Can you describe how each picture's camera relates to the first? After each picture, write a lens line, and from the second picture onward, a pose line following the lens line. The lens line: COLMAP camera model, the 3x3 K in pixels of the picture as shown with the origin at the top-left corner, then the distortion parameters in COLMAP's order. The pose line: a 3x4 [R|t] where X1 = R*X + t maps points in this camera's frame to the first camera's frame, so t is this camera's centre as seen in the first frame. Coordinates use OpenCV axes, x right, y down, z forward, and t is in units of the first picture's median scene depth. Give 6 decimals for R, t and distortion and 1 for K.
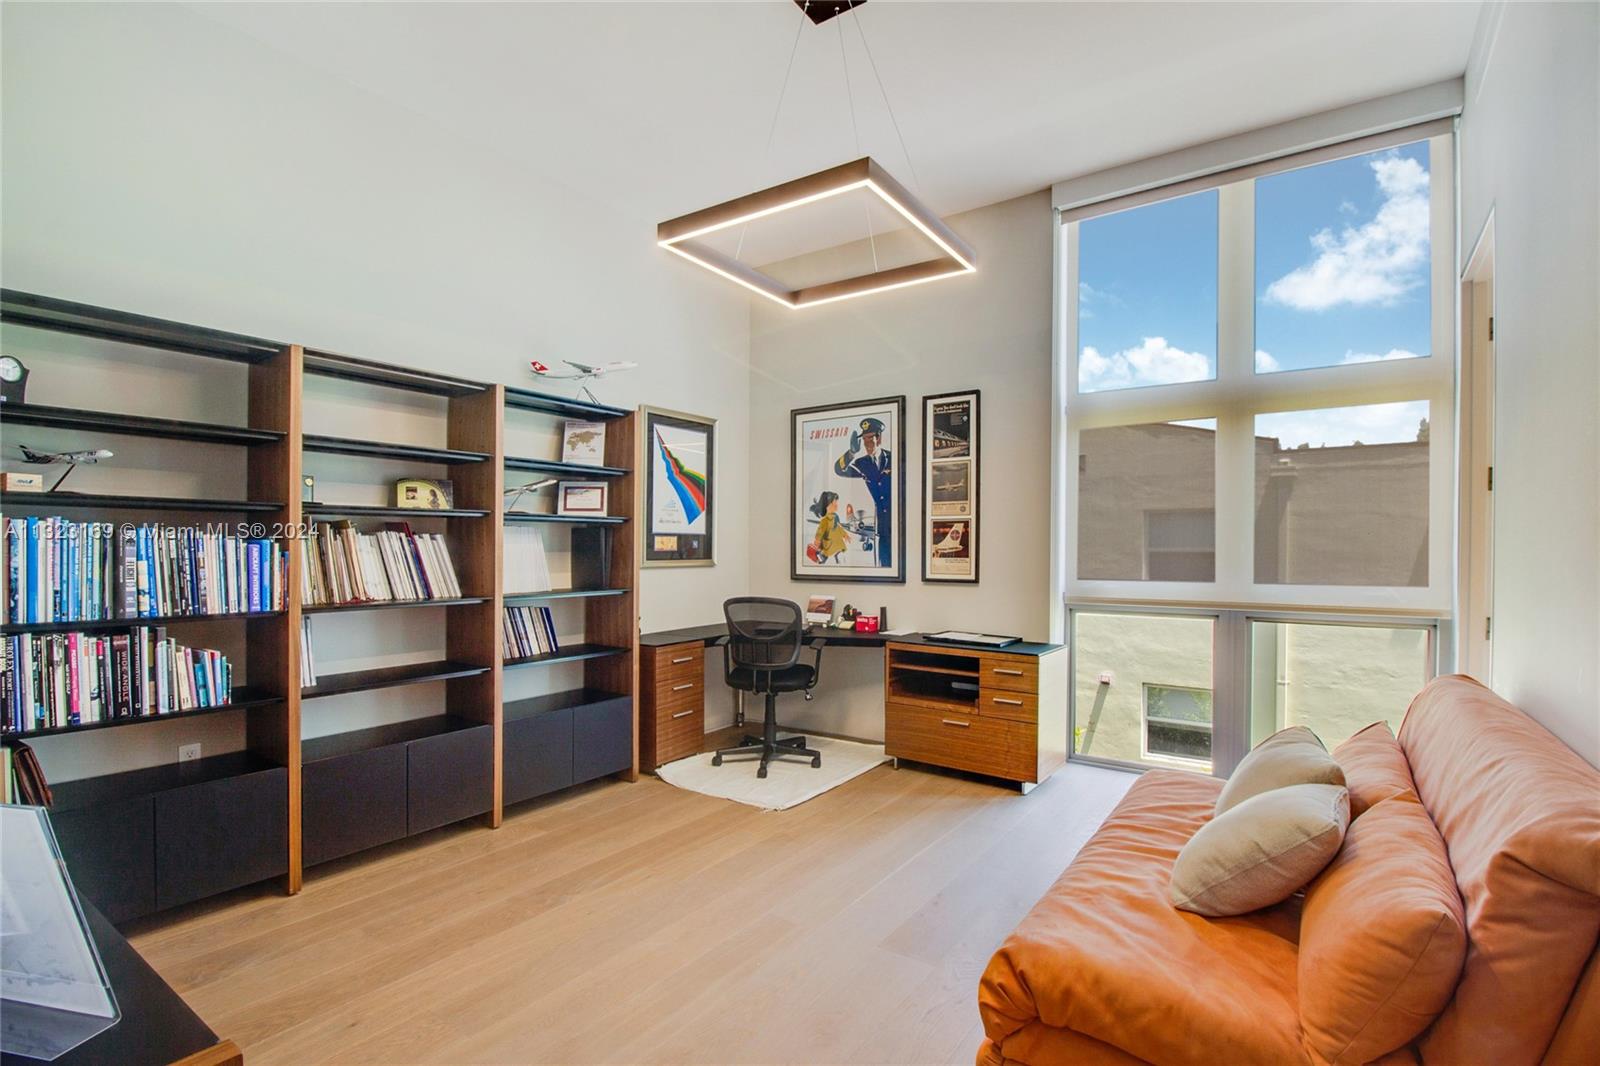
lens RADIAL K [[767.1, 0, 808.1], [0, 767.1, 562.6], [0, 0, 1]] dist [0.001312, -0.012340]
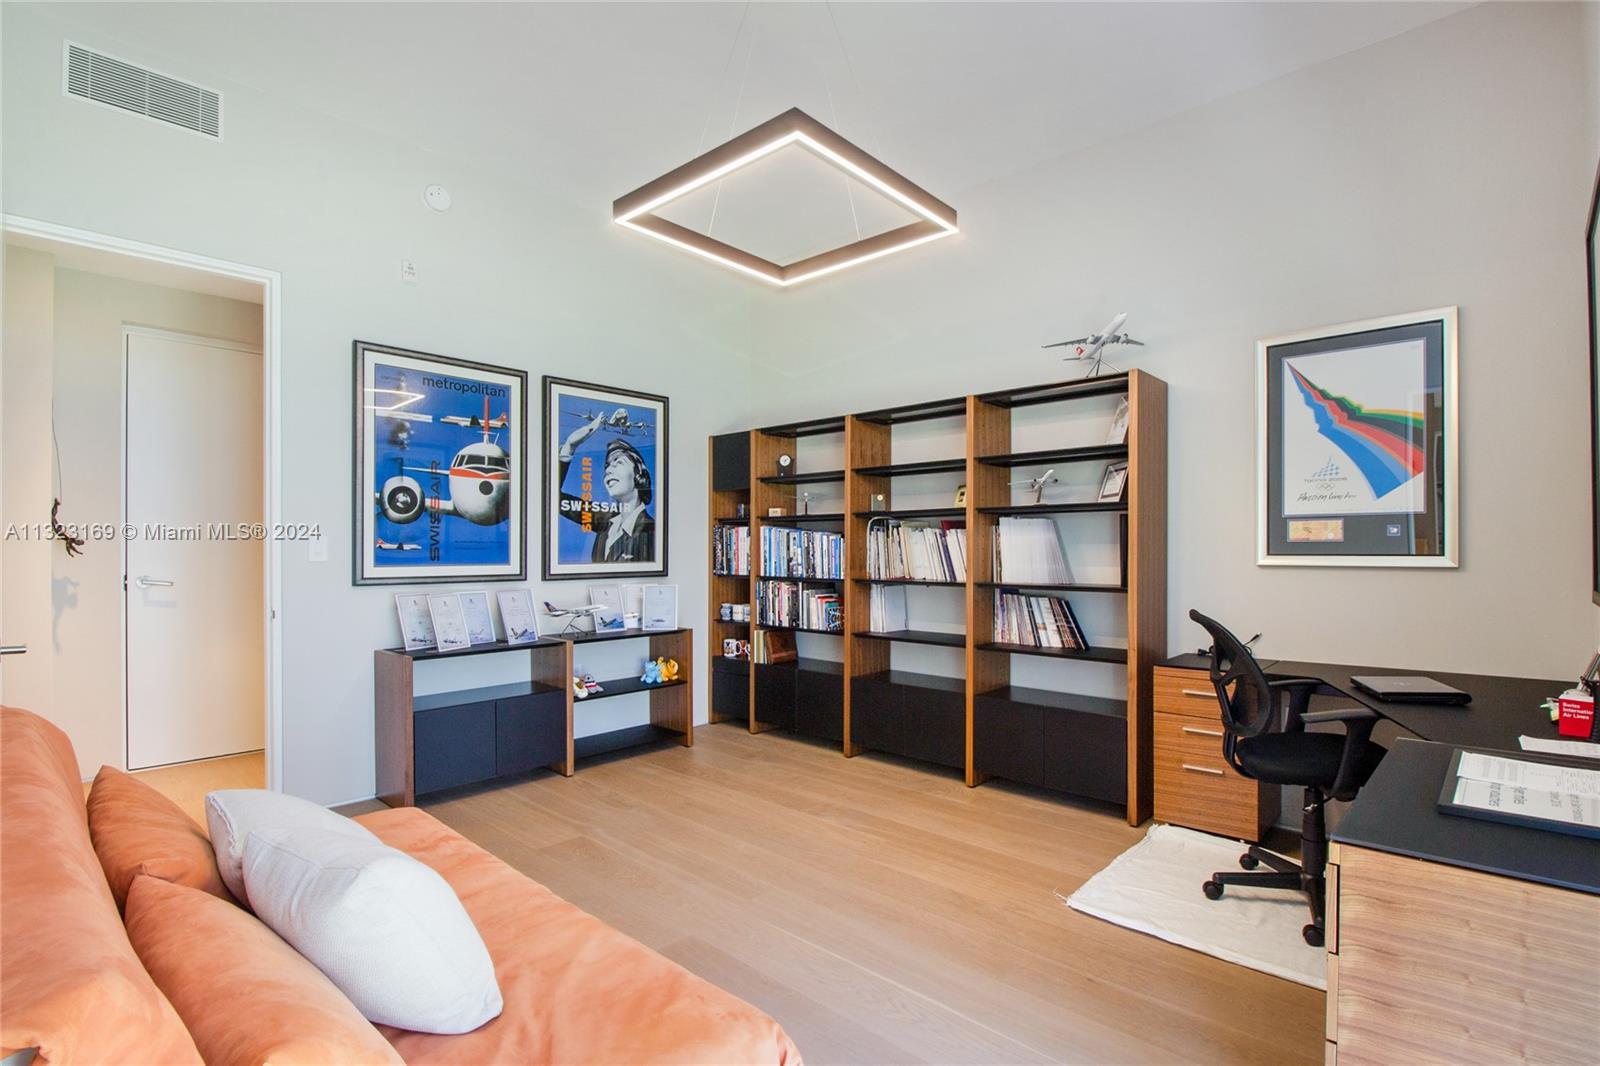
lens RADIAL K [[767.1, 0, 808.1], [0, 767.1, 562.6], [0, 0, 1]] dist [0.001312, -0.012340]
pose [[-0.149624, 0.017348, -0.988591, 0.774906], [-0.018115, 0.999630, 0.020283, -0.004129], [0.988577, 0.020943, -0.149254, 0.962646]]
